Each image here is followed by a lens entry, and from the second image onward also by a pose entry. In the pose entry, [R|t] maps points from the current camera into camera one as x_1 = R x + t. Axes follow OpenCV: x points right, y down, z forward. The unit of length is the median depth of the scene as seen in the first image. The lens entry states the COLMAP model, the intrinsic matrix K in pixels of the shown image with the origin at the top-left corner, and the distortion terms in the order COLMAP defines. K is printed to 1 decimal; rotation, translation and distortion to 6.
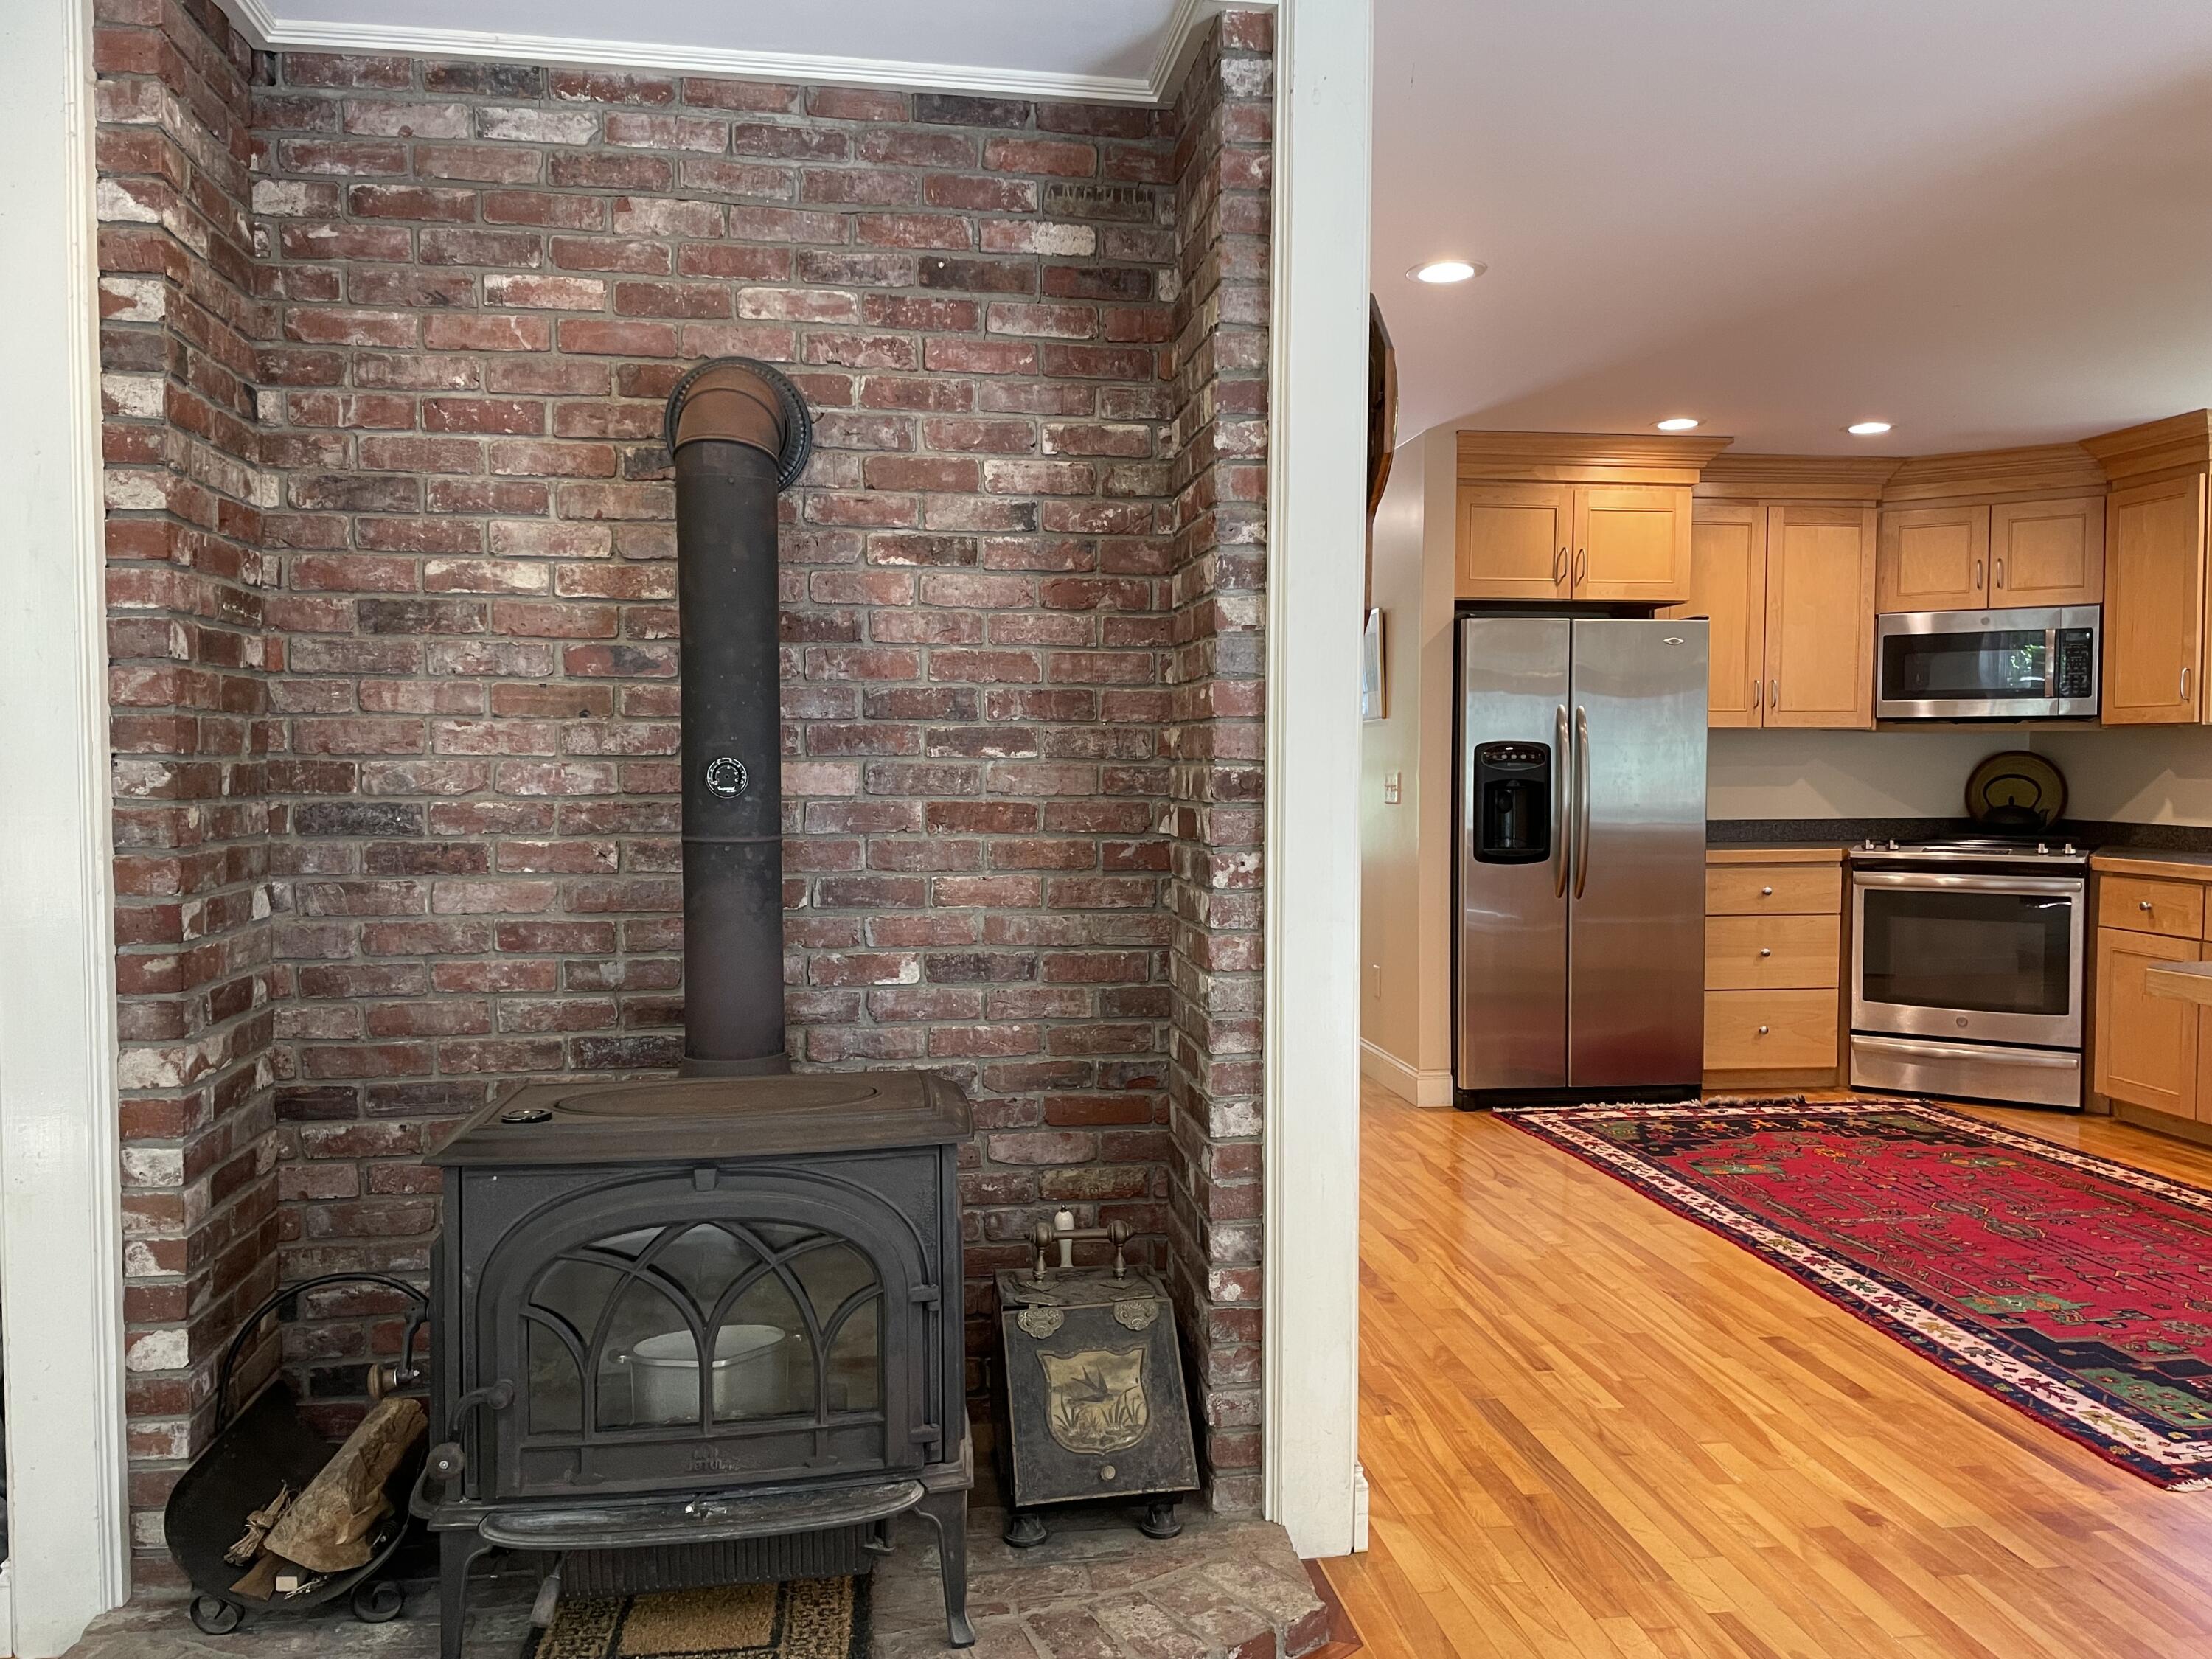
lens RADIAL K [[1684.1, 0, 1126.7], [0, 1684.1, 839.1], [0, 0, 1]] dist [0.097104, -0.125104]
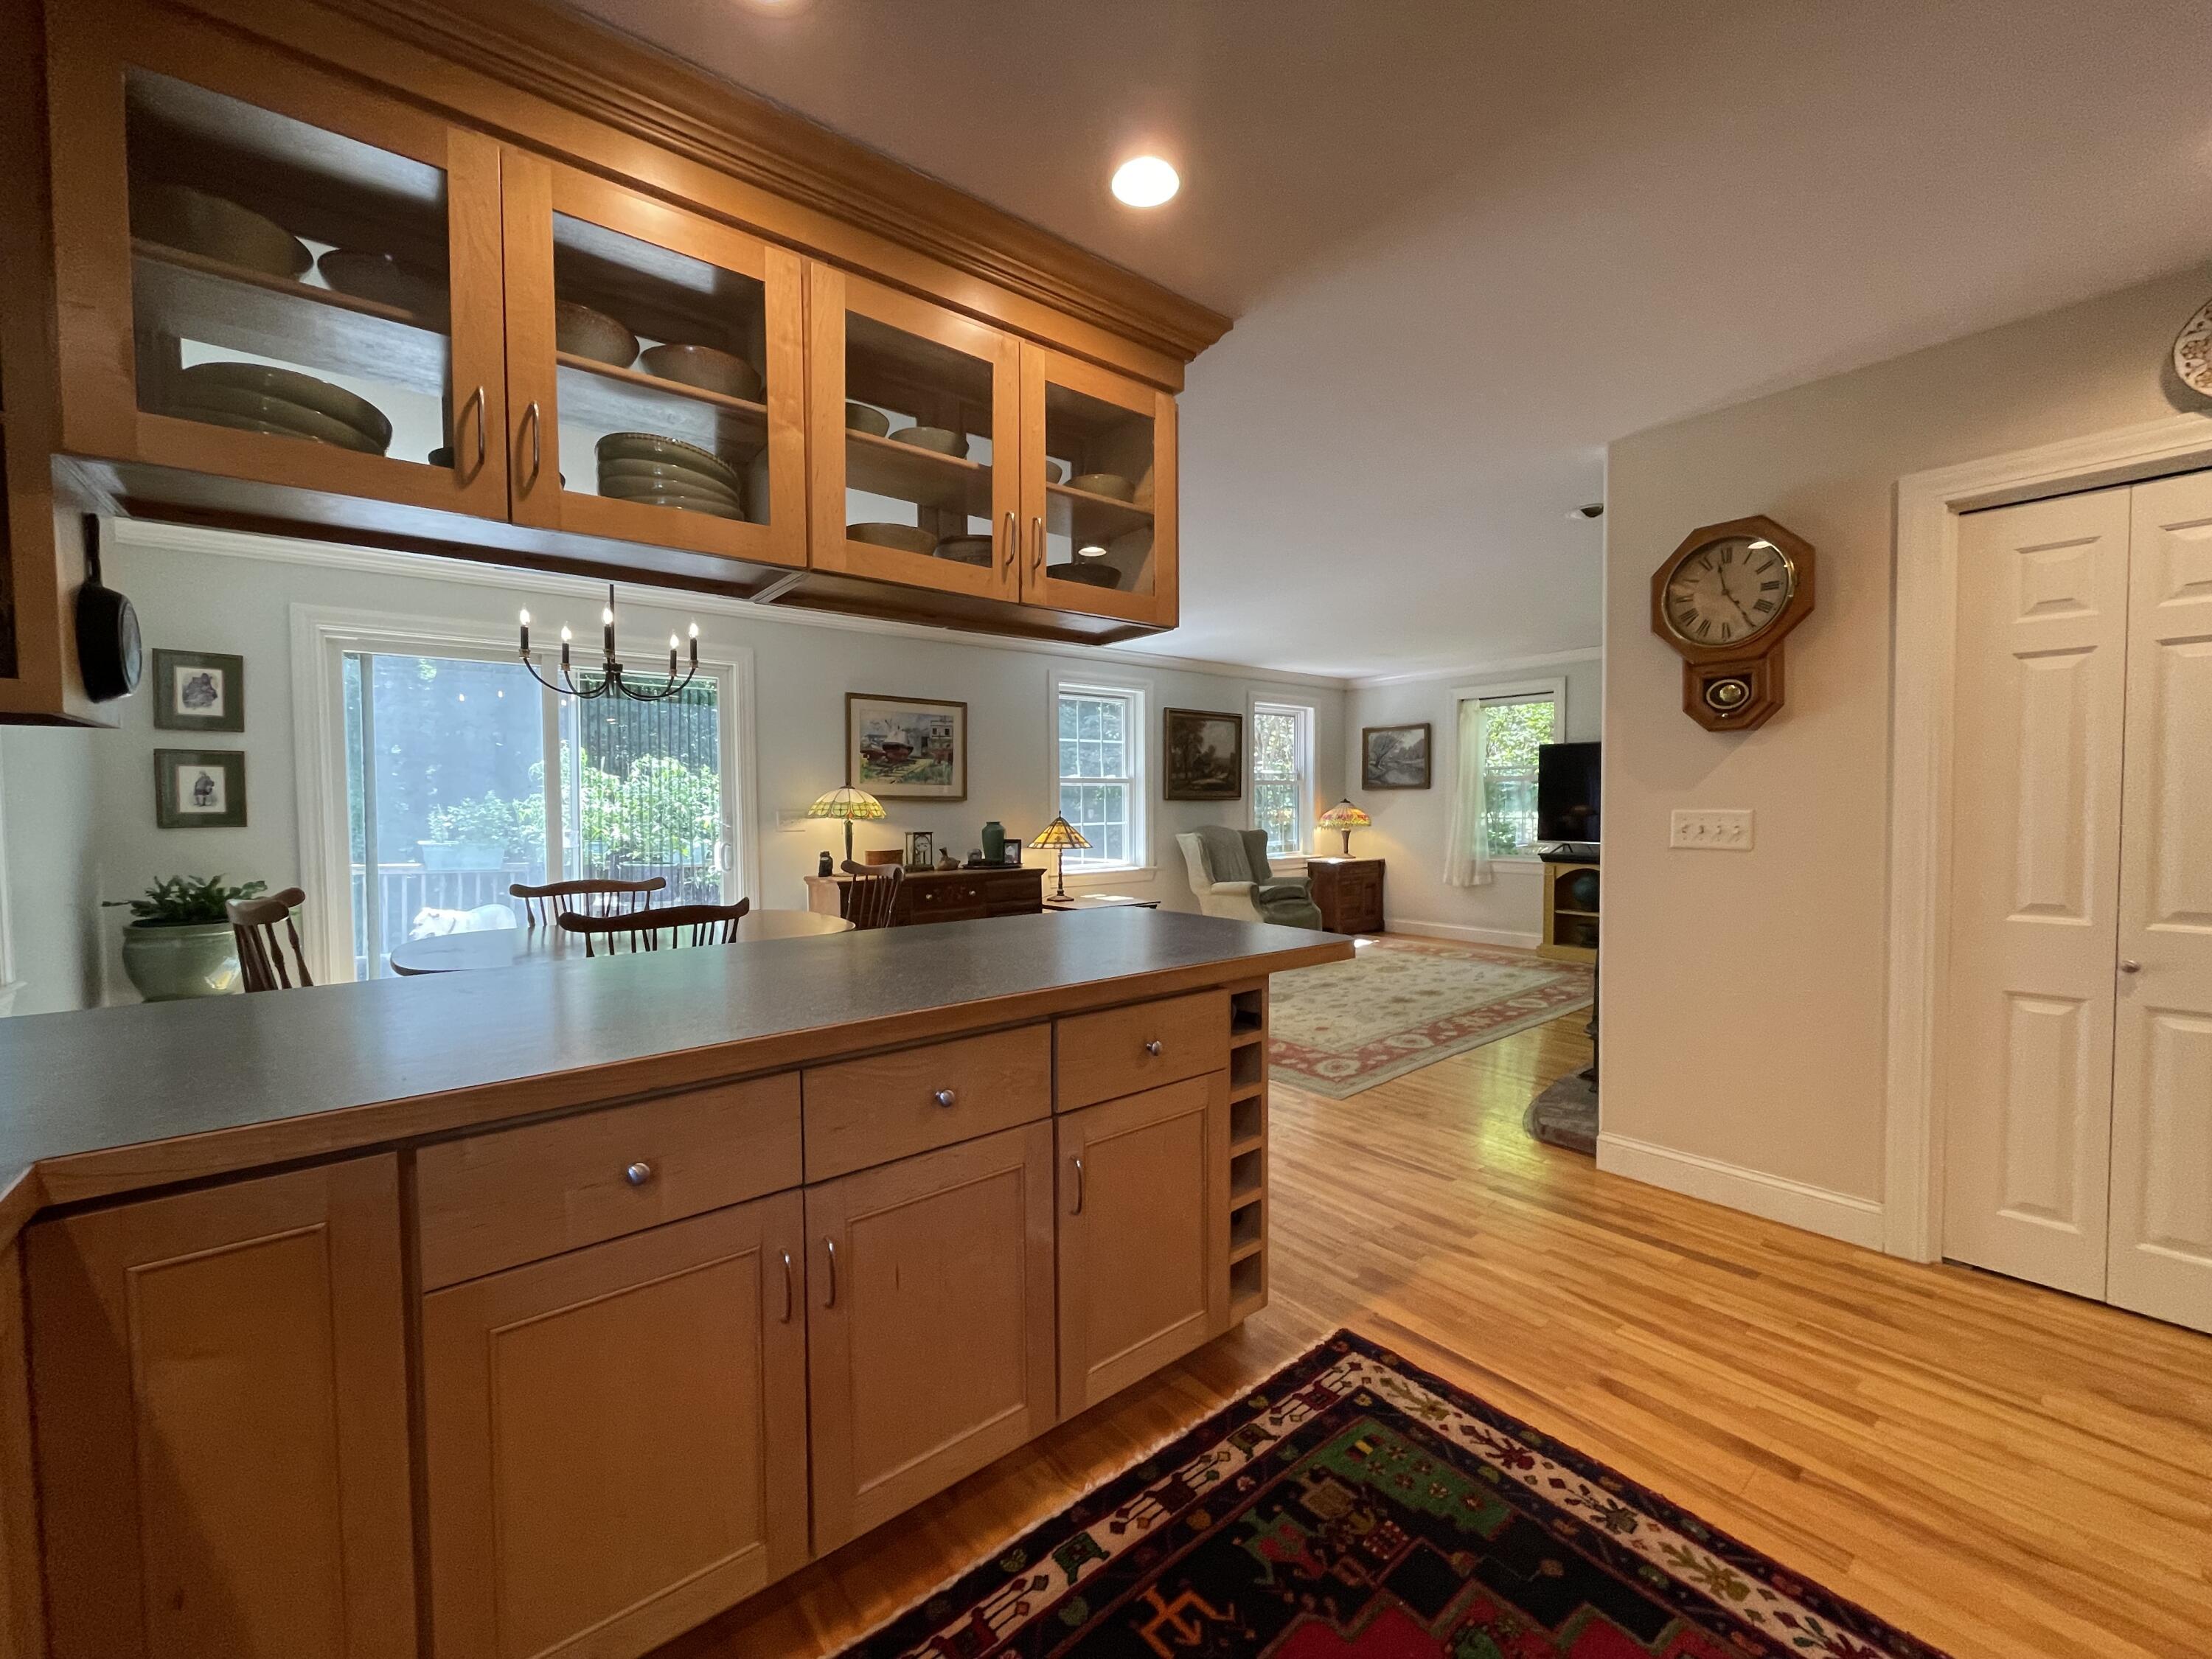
lens RADIAL K [[902.4, 0, 1115.5], [0, 902.4, 836.3], [0, 0, 1]] dist [-0.001230, -0.000483]
pose [[-0.862946, 0.027702, -0.504536, 1.134009], [-0.012529, 0.997016, 0.076170, -0.071084], [0.505141, 0.072052, -0.860024, 1.522094]]
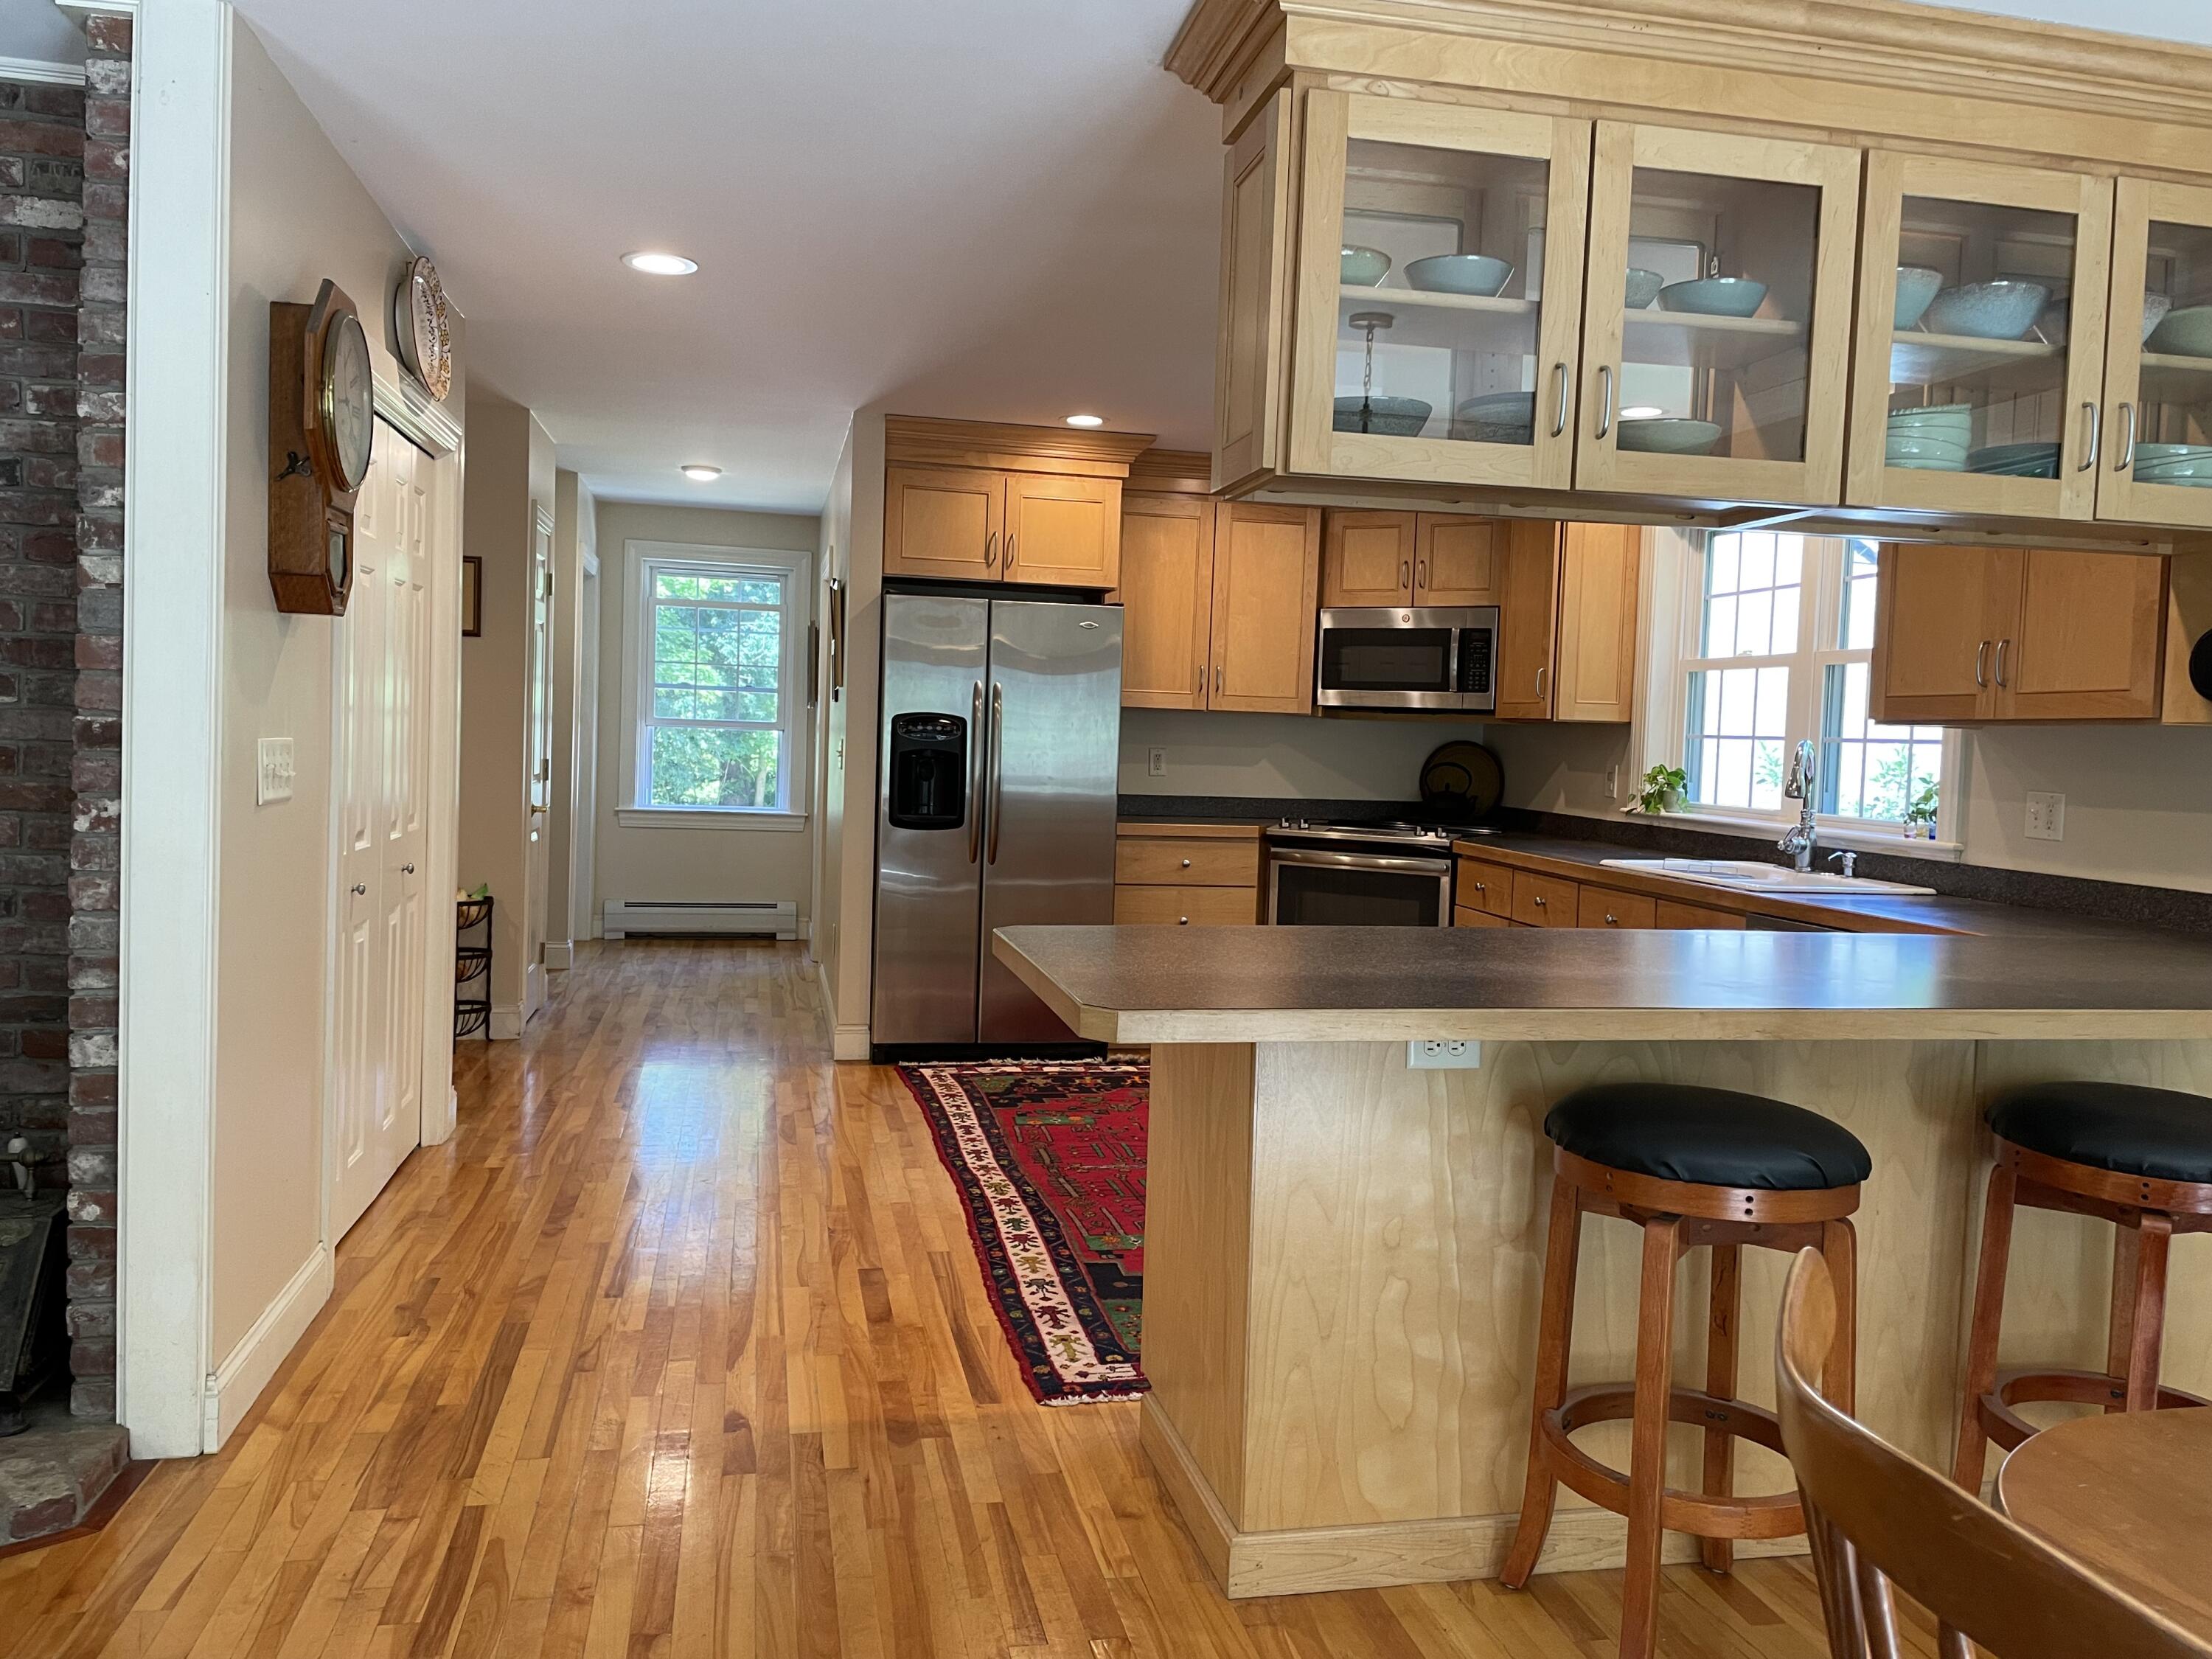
lens RADIAL K [[1674.3, 0, 1108.0], [0, 1674.3, 806.2], [0, 0, 1]] dist [0.089504, -0.118198]
pose [[0.997669, 0.033997, 0.059164, 0.579259], [-0.034059, 0.999420, 0.000049, -0.007877], [-0.059128, -0.002064, 0.998248, -0.092920]]
